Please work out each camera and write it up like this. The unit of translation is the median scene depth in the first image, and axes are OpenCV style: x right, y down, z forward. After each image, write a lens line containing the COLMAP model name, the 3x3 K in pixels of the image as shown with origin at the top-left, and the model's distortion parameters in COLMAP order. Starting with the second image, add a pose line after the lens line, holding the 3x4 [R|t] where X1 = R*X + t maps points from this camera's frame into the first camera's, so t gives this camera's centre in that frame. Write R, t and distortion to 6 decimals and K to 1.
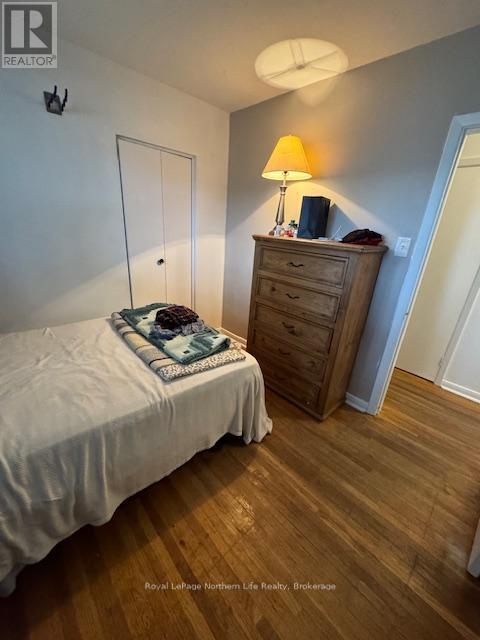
lens RADIAL K [[255.8, 0, 238.0], [0, 255.8, 319.1], [0, 0, 1]] dist [-0.002163, -0.000266]
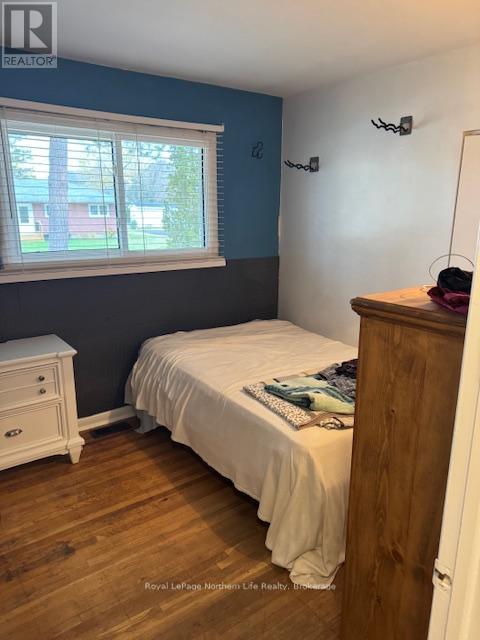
lens RADIAL K [[450.2, 0, 240.0], [0, 450.2, 320.0], [0, 0, 1]] dist [0.068048, -0.082562]
pose [[-0.106699, 0.171509, -0.979388, 1.361576], [-0.360509, 0.911311, 0.198863, -0.344741], [0.926633, 0.374296, -0.035405, 0.888605]]
